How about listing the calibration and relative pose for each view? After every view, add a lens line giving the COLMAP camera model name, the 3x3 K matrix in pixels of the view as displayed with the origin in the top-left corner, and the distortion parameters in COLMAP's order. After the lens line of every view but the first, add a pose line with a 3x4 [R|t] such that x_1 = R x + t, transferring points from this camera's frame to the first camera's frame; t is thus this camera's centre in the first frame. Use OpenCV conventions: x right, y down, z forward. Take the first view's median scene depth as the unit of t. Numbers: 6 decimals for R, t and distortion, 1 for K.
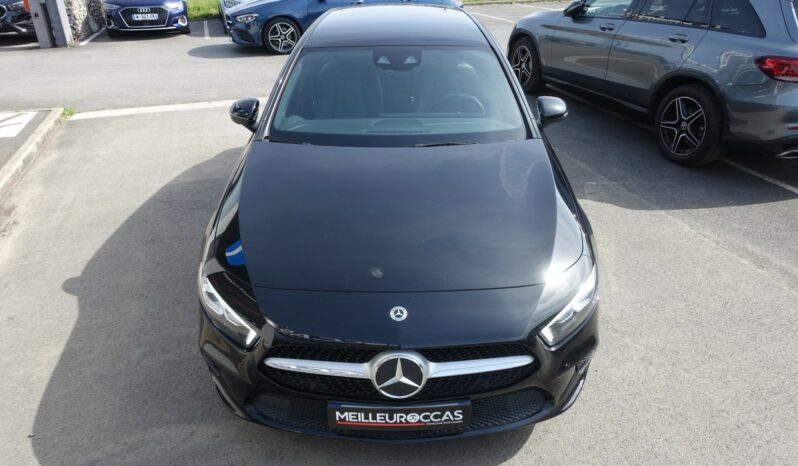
lens RADIAL K [[561.2, 0, 399.0], [0, 561.2, 233.0], [0, 0, 1]] dist [-0.002295, -0.002150]
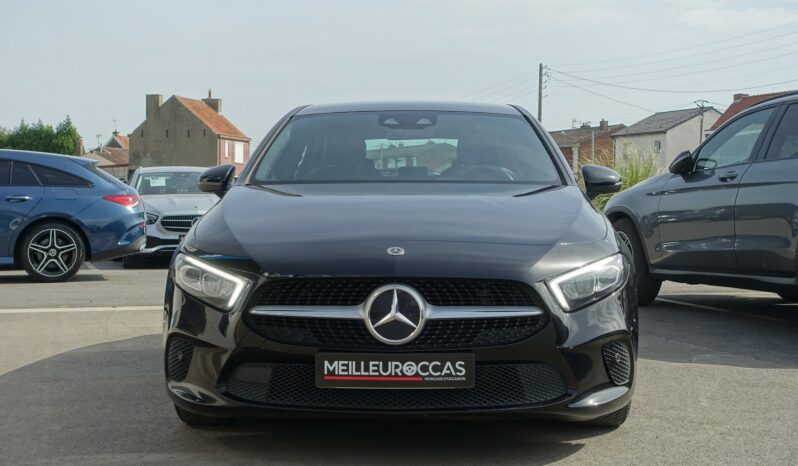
lens RADIAL K [[1233.5, 0, 399.0], [0, 1233.5, 233.0], [0, 0, 1]] dist [0.002455, 0.012581]
pose [[0.999450, 0.008506, -0.032045, 0.068709], [-0.021802, 0.896768, -0.441964, 0.999736], [0.024977, 0.442420, 0.896460, -0.861007]]
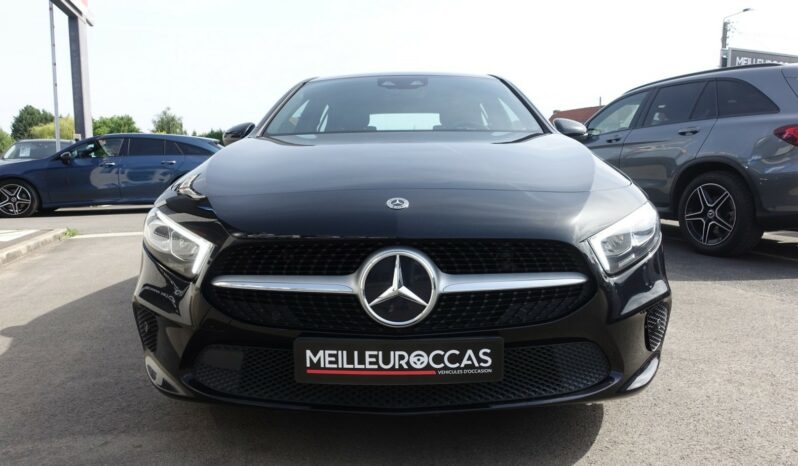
lens RADIAL K [[561.2, 0, 399.0], [0, 561.2, 233.0], [0, 0, 1]] dist [-0.002295, -0.002150]
pose [[0.999790, -0.002415, -0.020368, 0.015300], [-0.004983, 0.934692, -0.355424, 0.423906], [0.019896, 0.355451, 0.934483, 0.307431]]
